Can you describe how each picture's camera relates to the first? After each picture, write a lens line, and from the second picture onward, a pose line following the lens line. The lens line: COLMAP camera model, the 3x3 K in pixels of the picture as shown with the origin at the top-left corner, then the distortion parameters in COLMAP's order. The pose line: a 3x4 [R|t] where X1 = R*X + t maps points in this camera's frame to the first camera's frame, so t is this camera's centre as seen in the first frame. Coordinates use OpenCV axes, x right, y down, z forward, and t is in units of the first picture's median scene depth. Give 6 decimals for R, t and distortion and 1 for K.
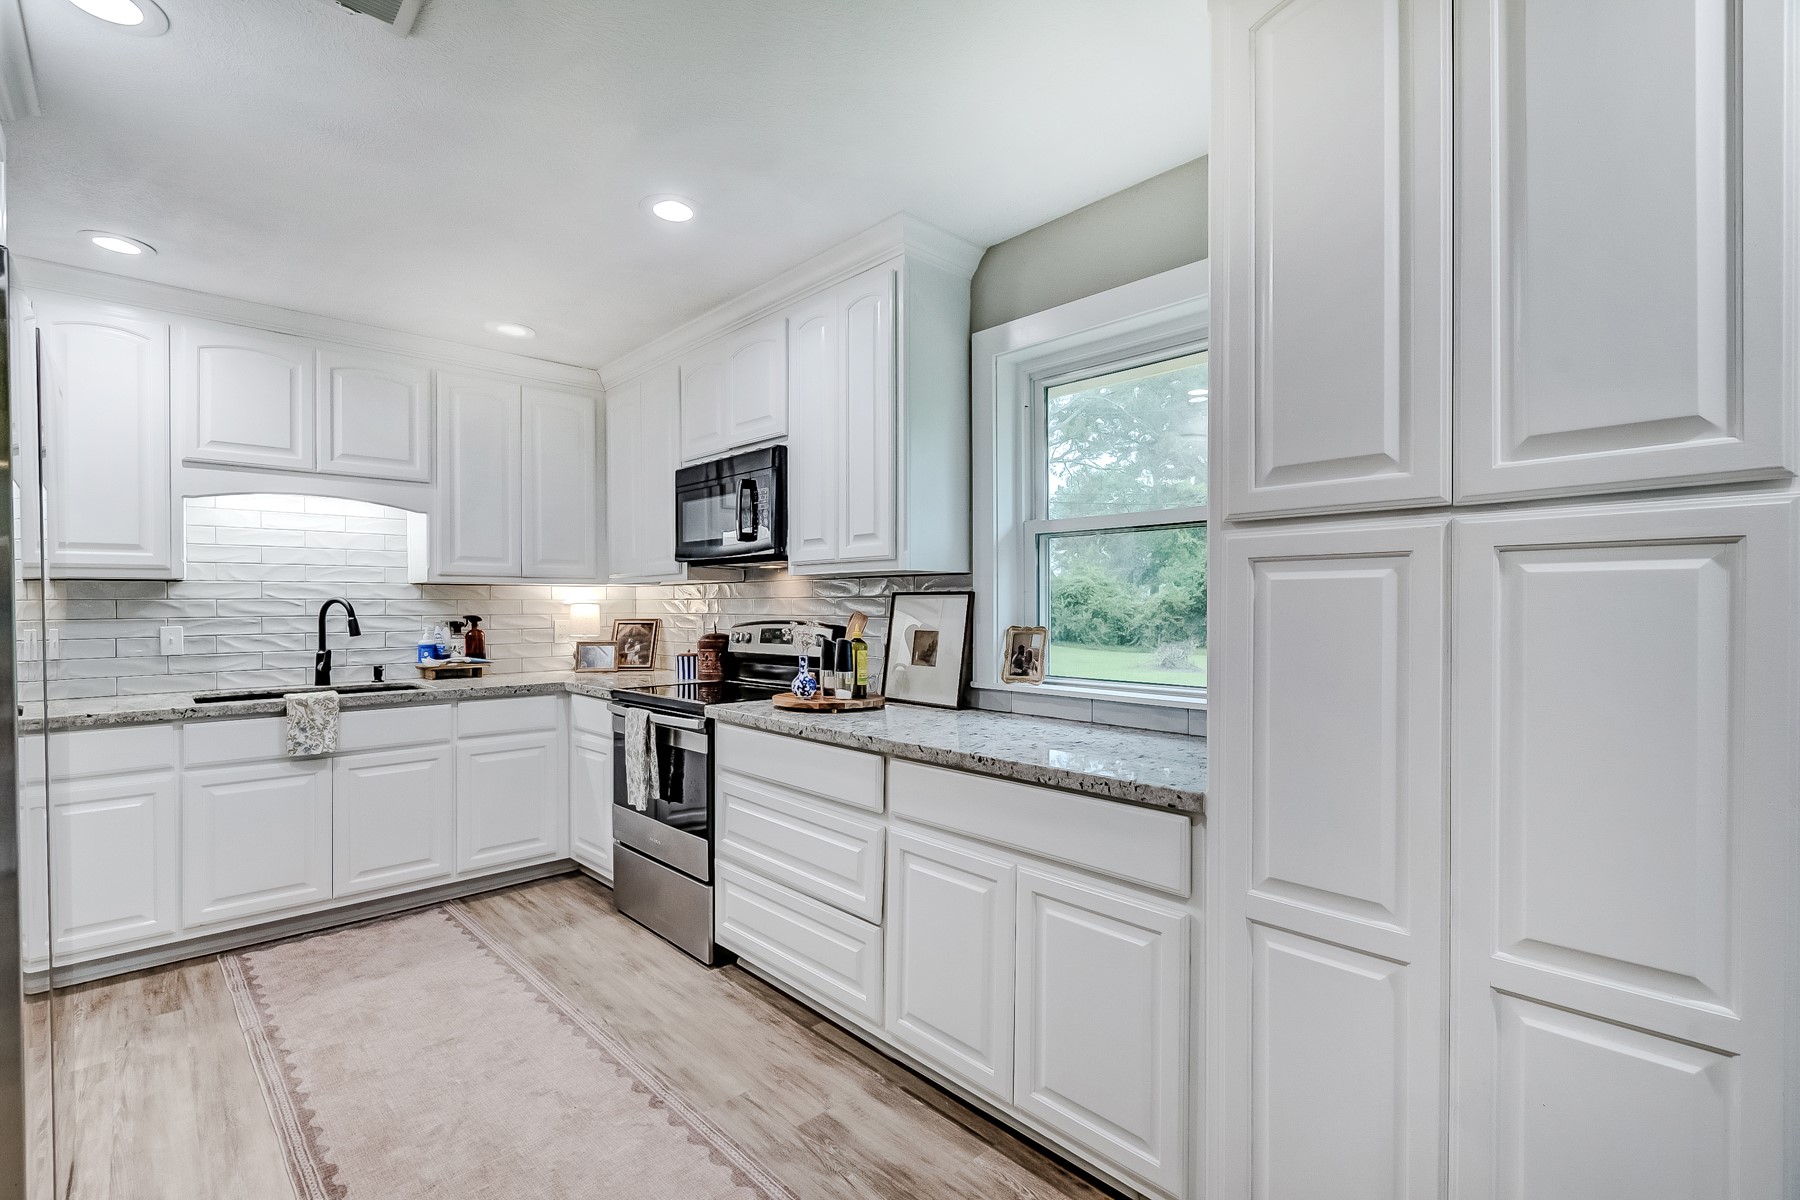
lens RADIAL K [[807.9, 0, 902.3], [0, 807.9, 607.7], [0, 0, 1]] dist [0.006605, -0.004954]
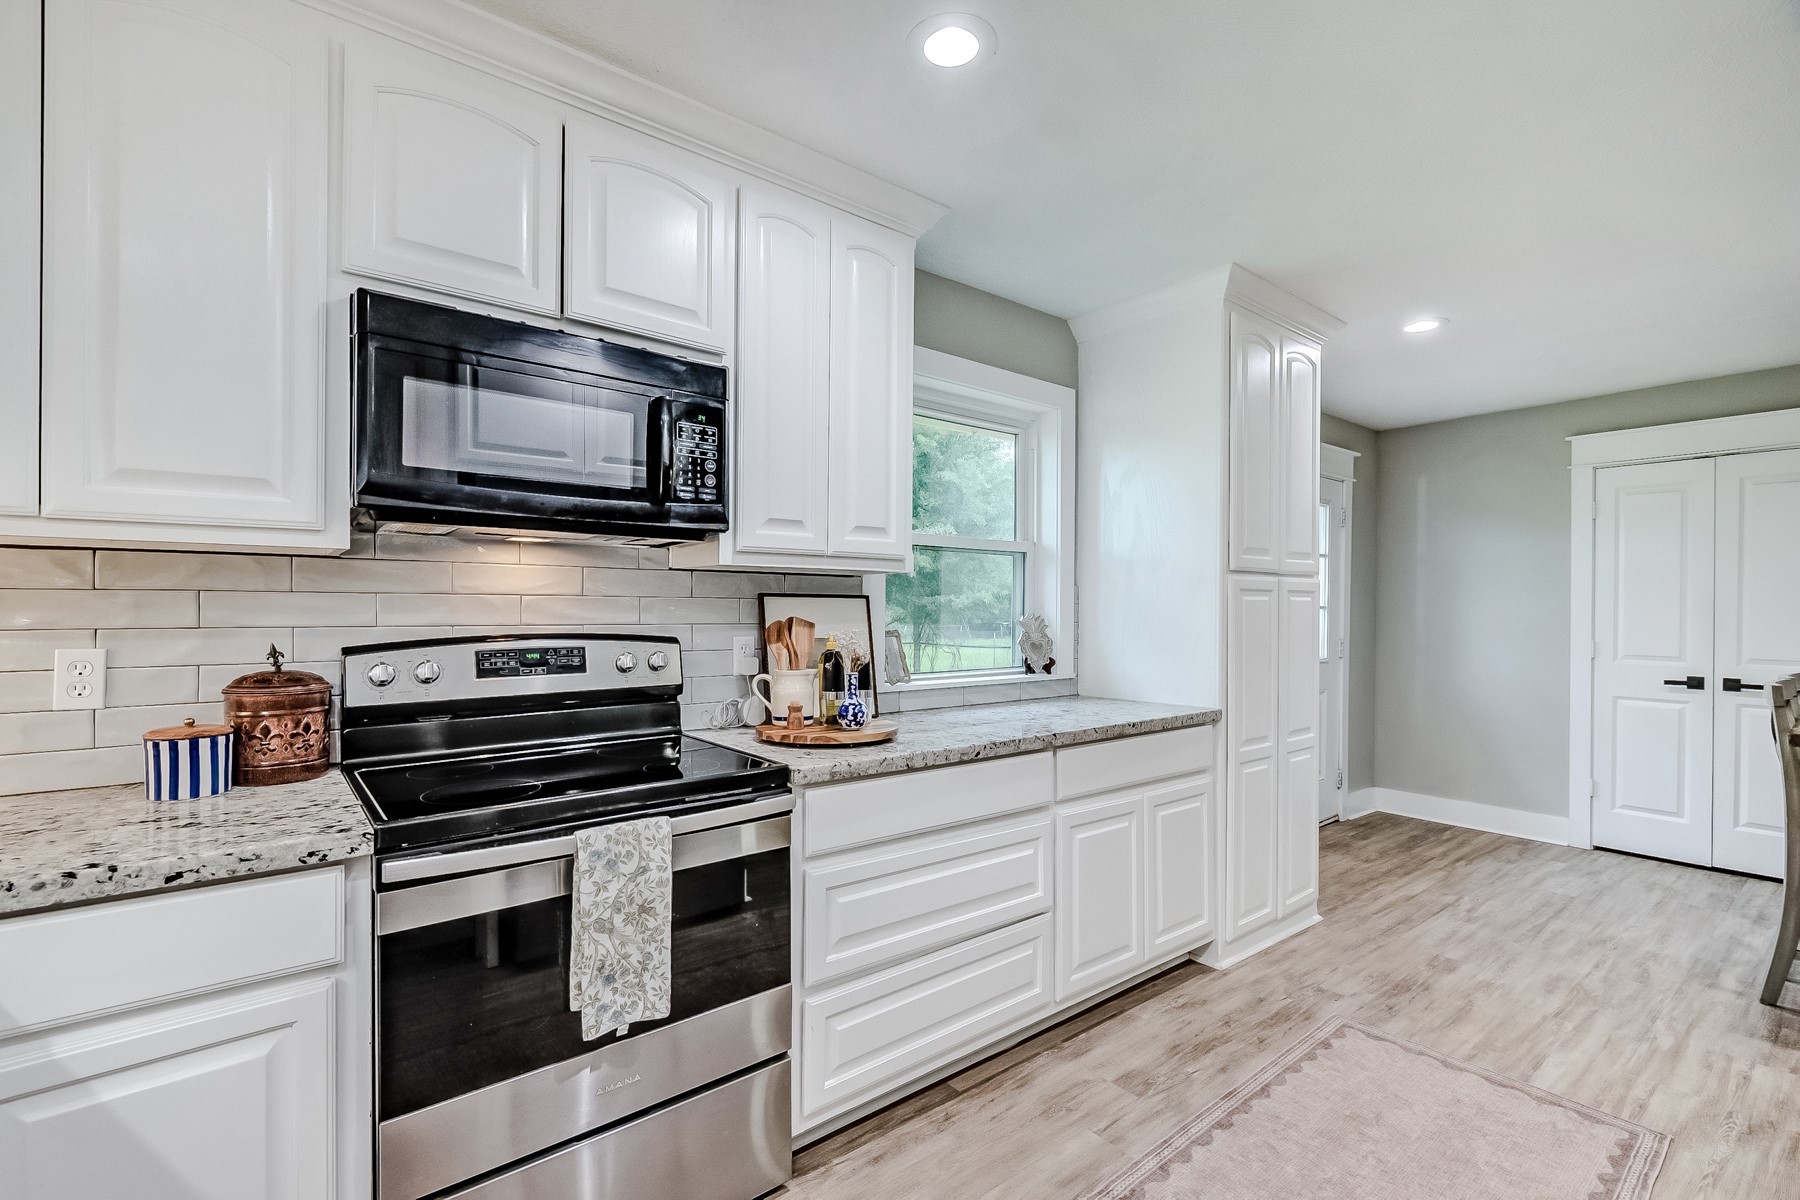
lens RADIAL K [[807.9, 0, 890.6], [0, 807.9, 605.9], [0, 0, 1]] dist [0.006605, -0.004954]
pose [[0.082360, 0.004557, 0.996592, -0.773259], [-0.002372, 0.999988, -0.004376, -0.002730], [-0.996600, -0.002004, 0.082370, 0.779496]]
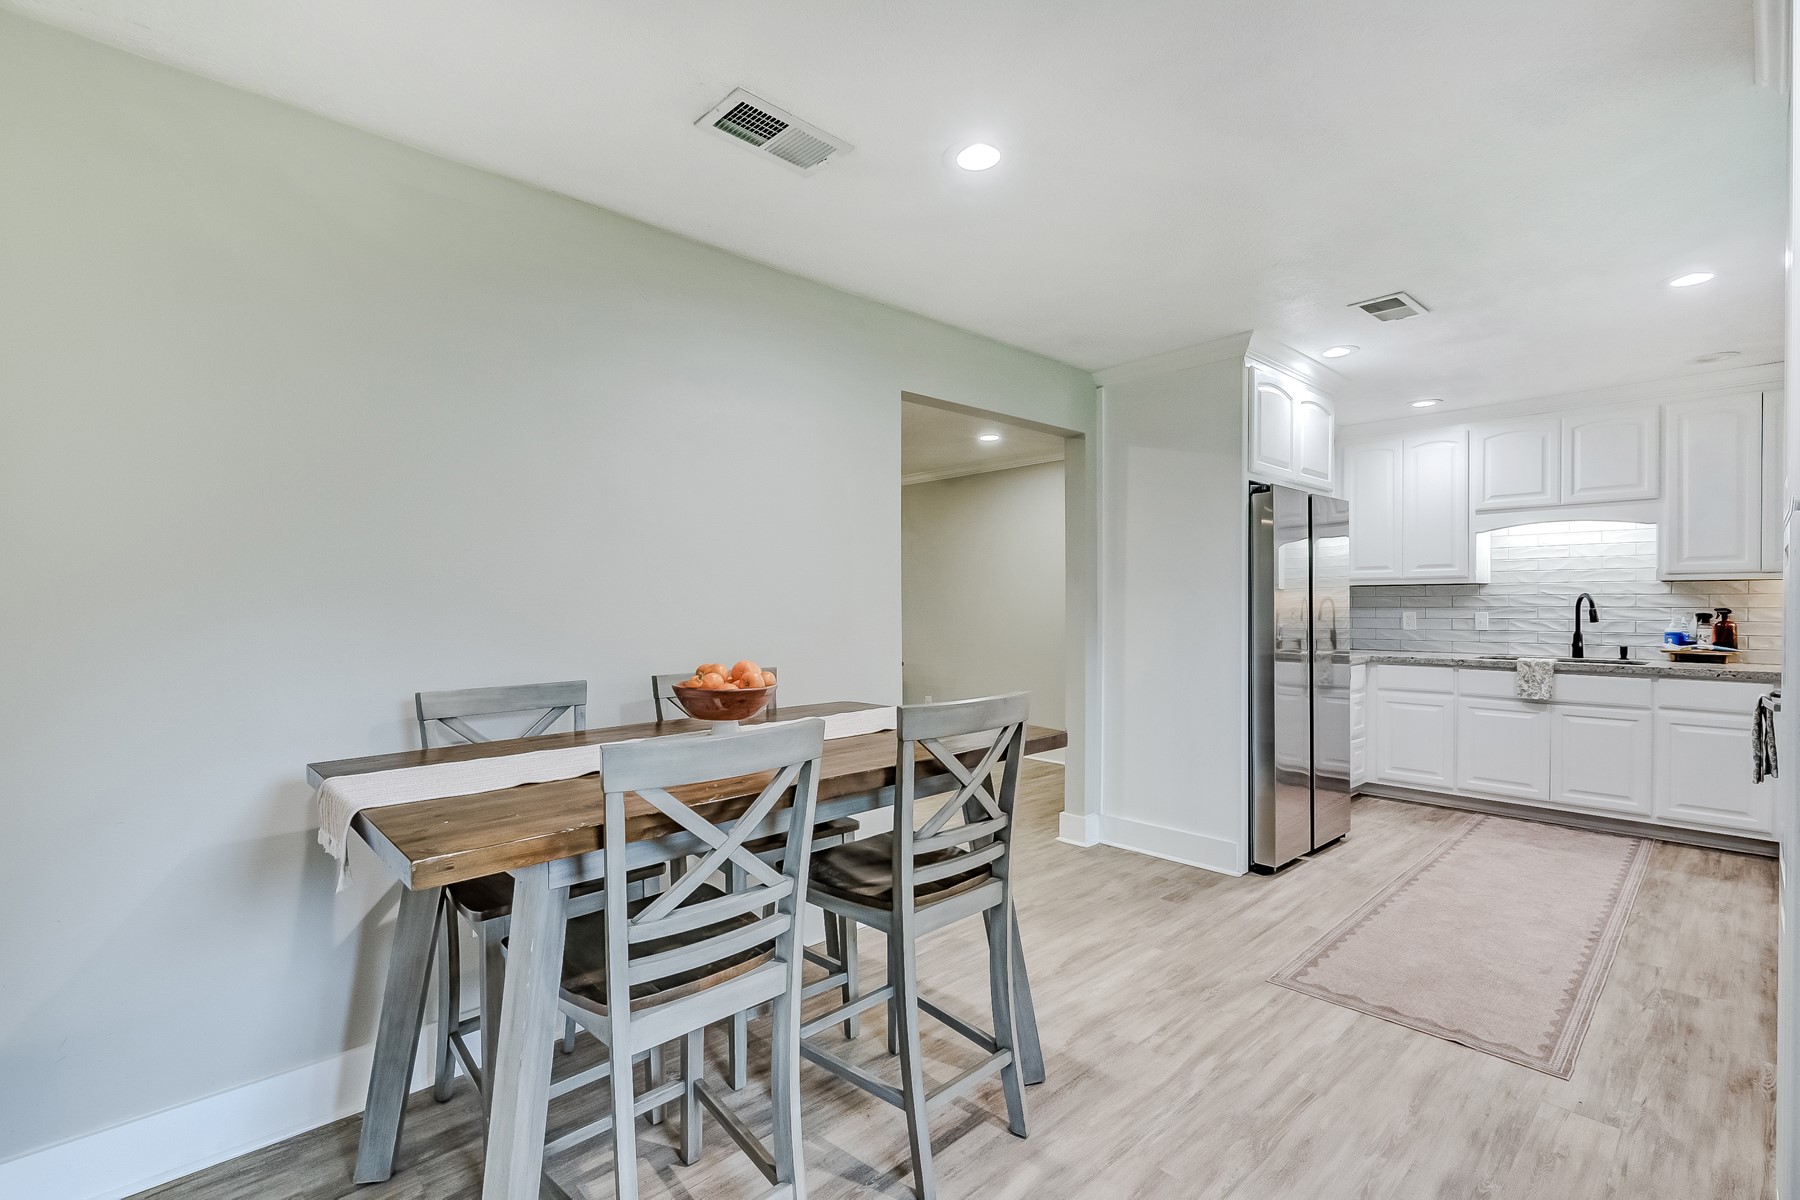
lens RADIAL K [[807.9, 0, 892.8], [0, 807.9, 608.3], [0, 0, 1]] dist [0.006605, -0.004954]
pose [[-0.012246, 0.008833, -0.999886, 0.759389], [-0.003975, 0.999953, 0.008882, 0.005721], [0.999917, 0.004083, -0.012211, -0.158749]]
